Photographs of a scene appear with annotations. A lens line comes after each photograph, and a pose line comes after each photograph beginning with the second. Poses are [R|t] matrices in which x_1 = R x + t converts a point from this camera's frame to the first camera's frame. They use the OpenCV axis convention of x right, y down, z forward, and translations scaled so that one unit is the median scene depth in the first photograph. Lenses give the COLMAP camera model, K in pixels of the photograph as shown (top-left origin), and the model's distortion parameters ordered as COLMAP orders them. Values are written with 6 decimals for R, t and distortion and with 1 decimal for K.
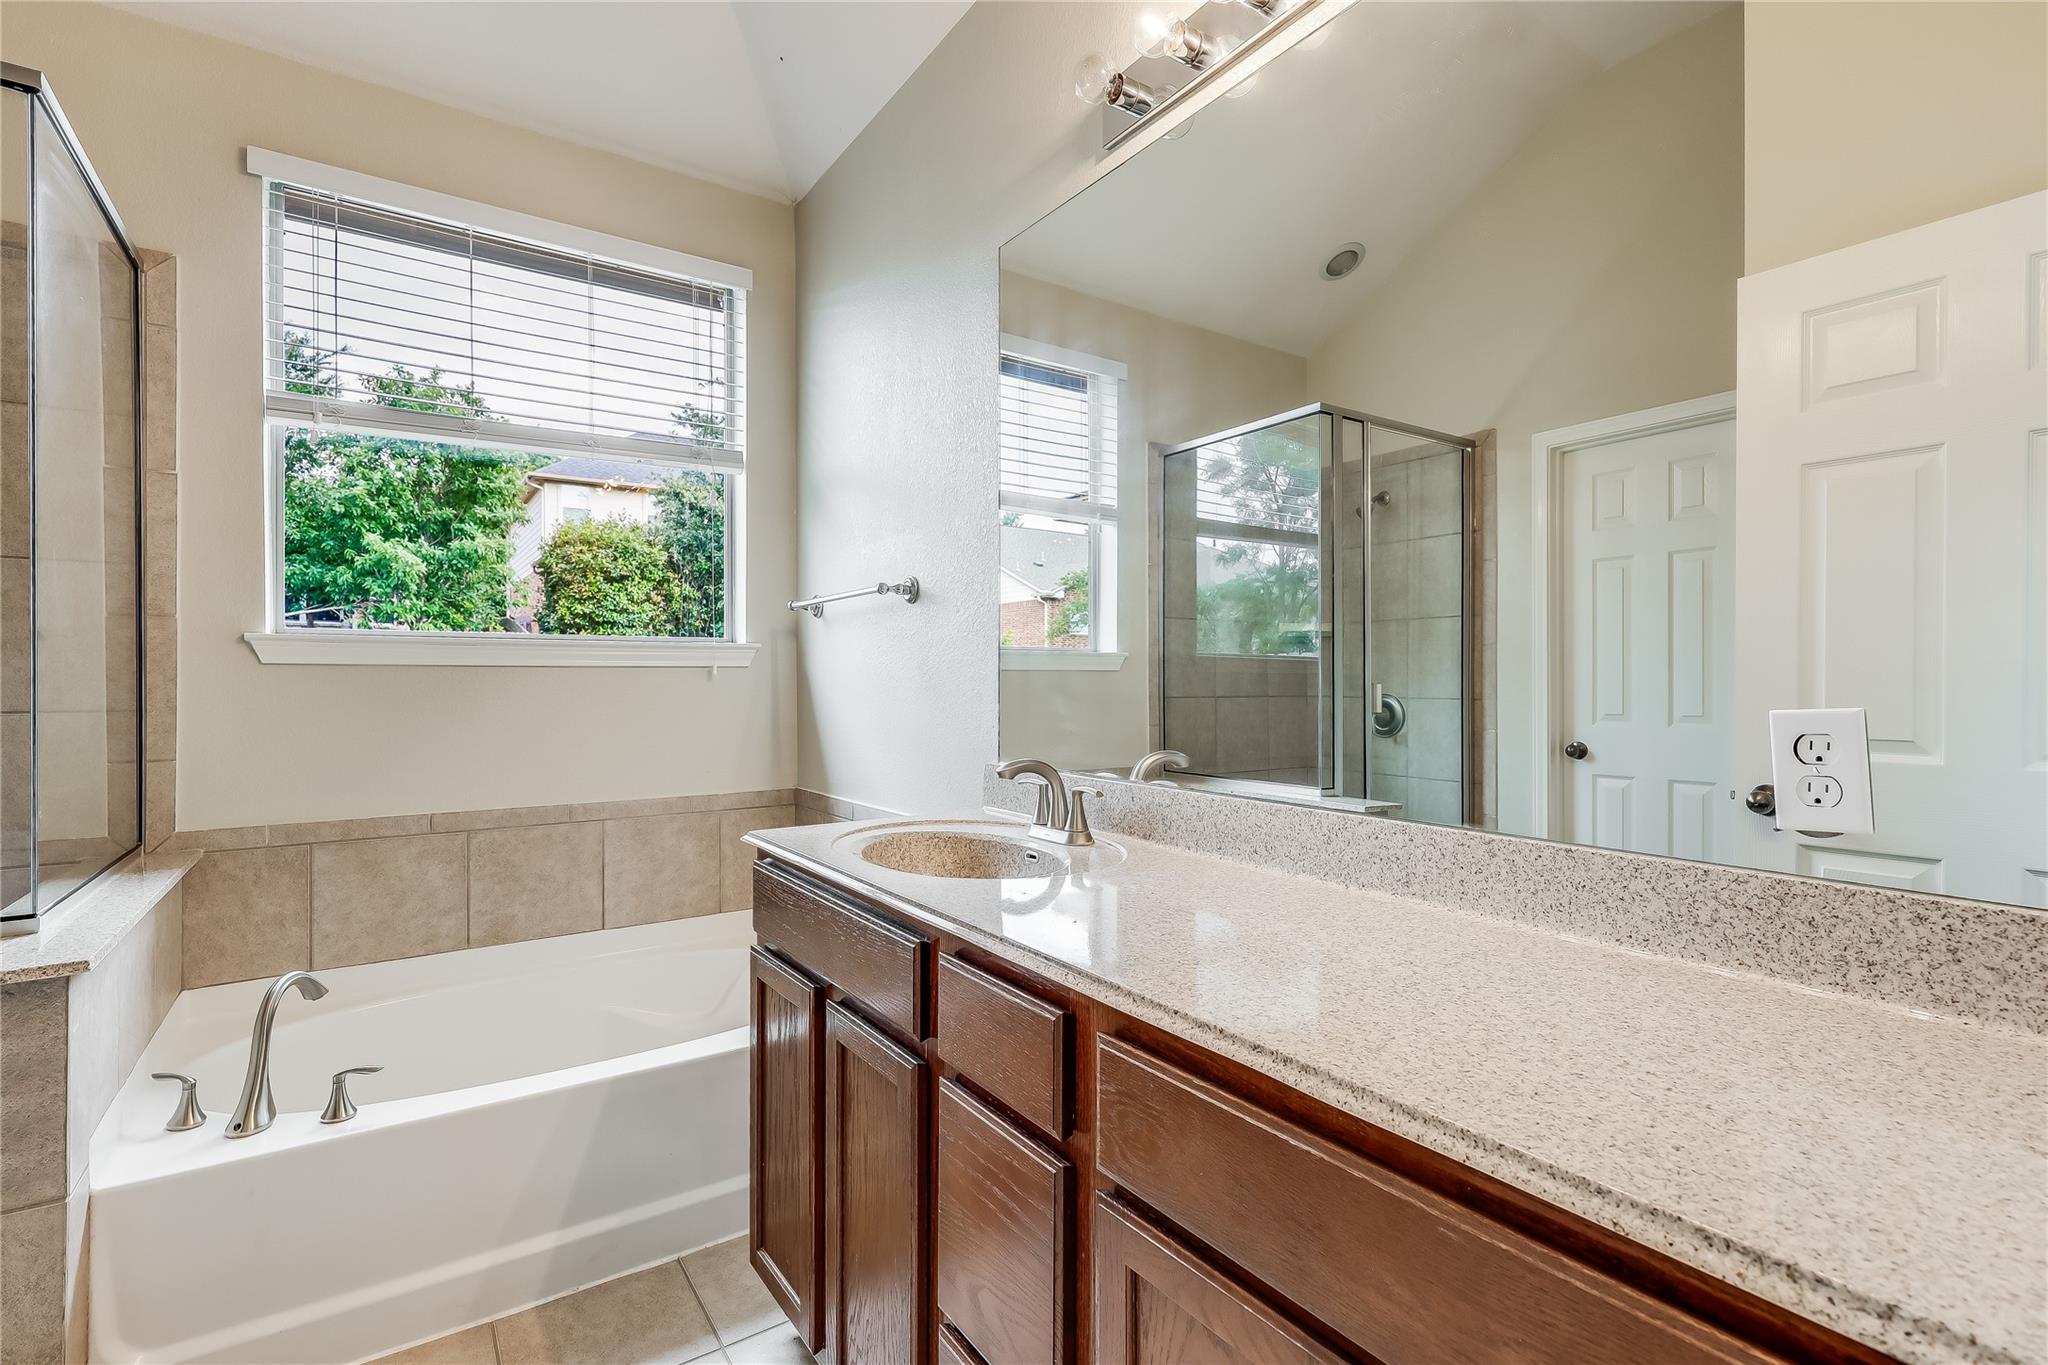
lens RADIAL K [[942.1, 0, 1023.7], [0, 942.1, 692.1], [0, 0, 1]] dist [0.005889, 0.000003]
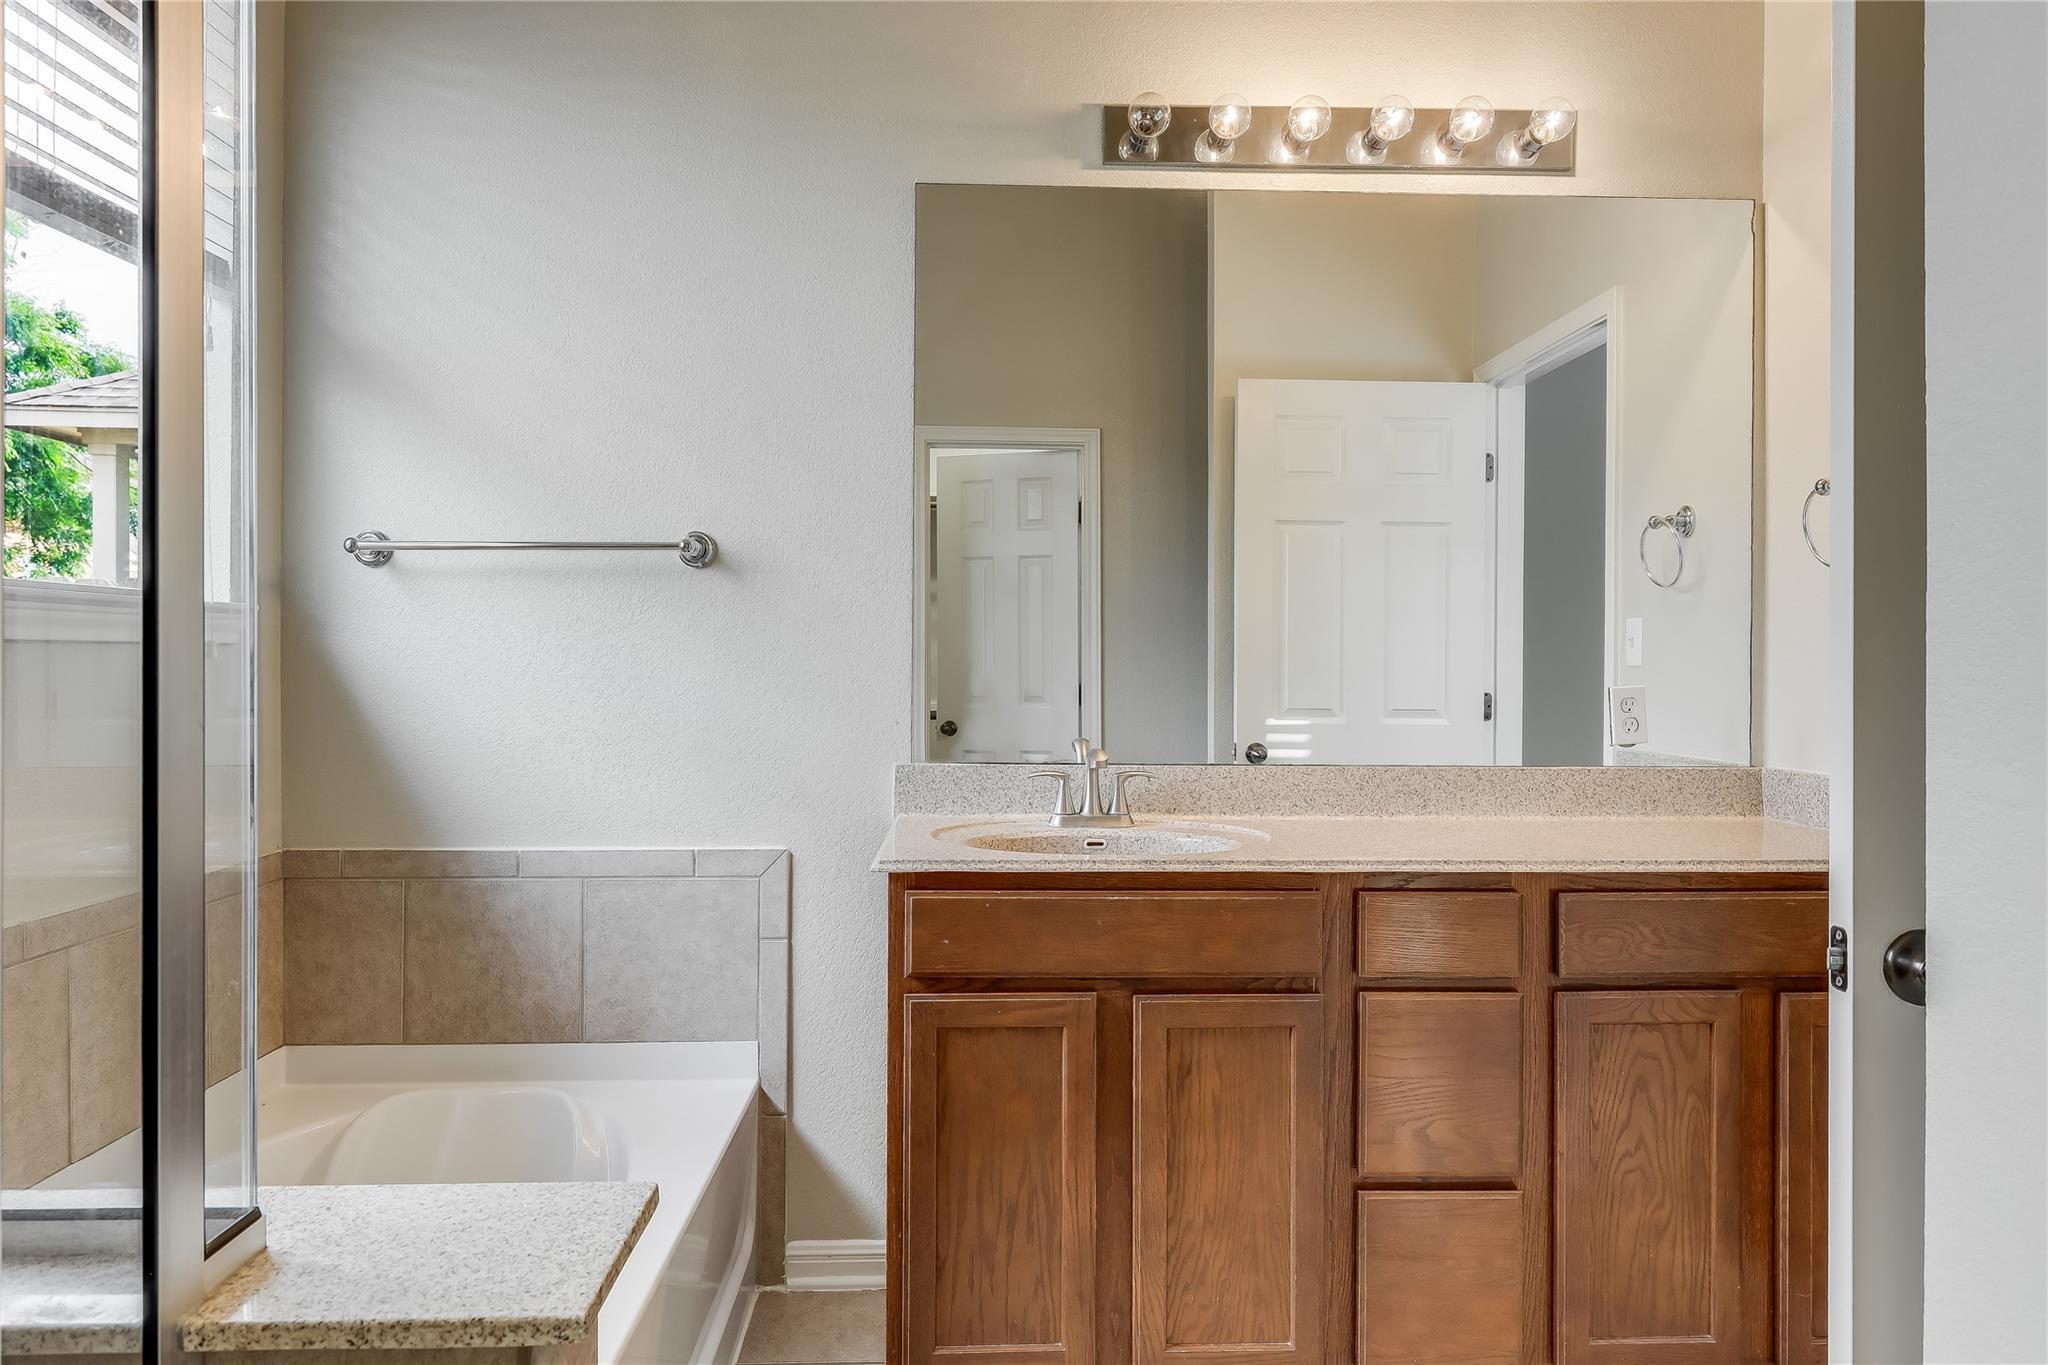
lens RADIAL K [[1291.2, 0, 1024.9], [0, 1291.2, 685.3], [0, 0, 1]] dist [0.010820, 0.002667]
pose [[0.528050, -0.009426, 0.849161, -1.950509], [0.006828, 0.999953, 0.006854, -0.010663], [-0.849186, 0.002179, 0.528090, 0.522221]]
